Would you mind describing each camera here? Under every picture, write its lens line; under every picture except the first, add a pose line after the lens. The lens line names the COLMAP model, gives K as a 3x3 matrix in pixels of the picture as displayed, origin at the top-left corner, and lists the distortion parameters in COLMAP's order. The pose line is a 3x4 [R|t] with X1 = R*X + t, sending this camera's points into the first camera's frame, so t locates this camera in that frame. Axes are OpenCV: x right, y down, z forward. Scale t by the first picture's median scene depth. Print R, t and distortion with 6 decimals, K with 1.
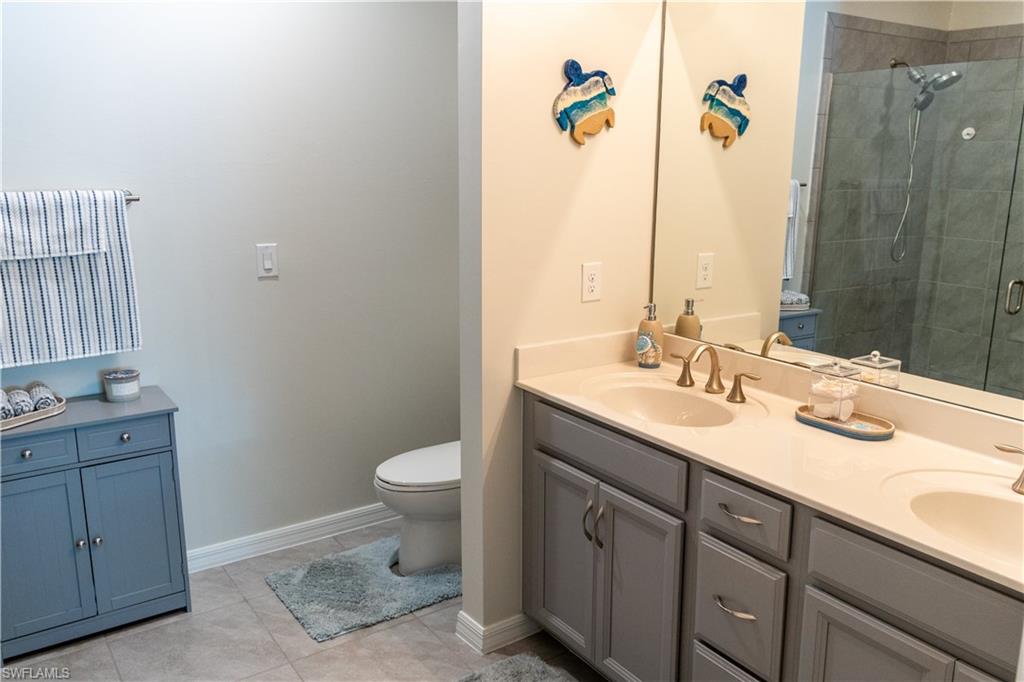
lens RADIAL K [[816.6, 0, 510.6], [0, 816.6, 339.6], [0, 0, 1]] dist [0.005579, -0.009997]
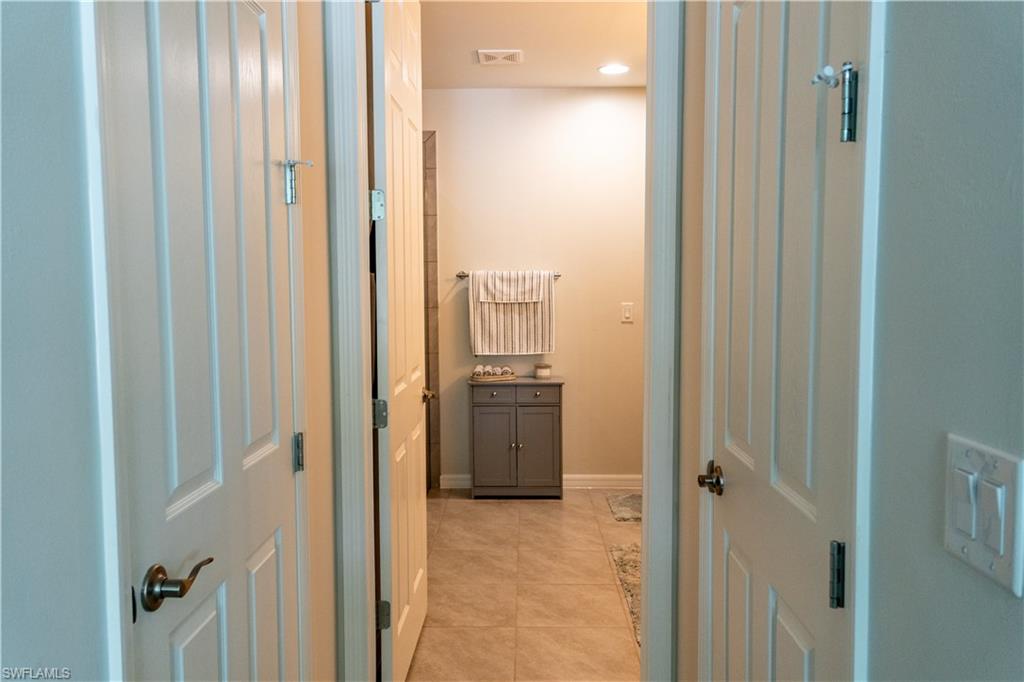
lens RADIAL K [[816.6, 0, 513.3], [0, 816.6, 340.6], [0, 0, 1]] dist [0.005579, -0.009997]
pose [[0.817185, 0.042920, -0.574775, 0.590643], [-0.122567, 0.987355, -0.100531, 0.194664], [0.563193, 0.152601, 0.812113, -0.632814]]
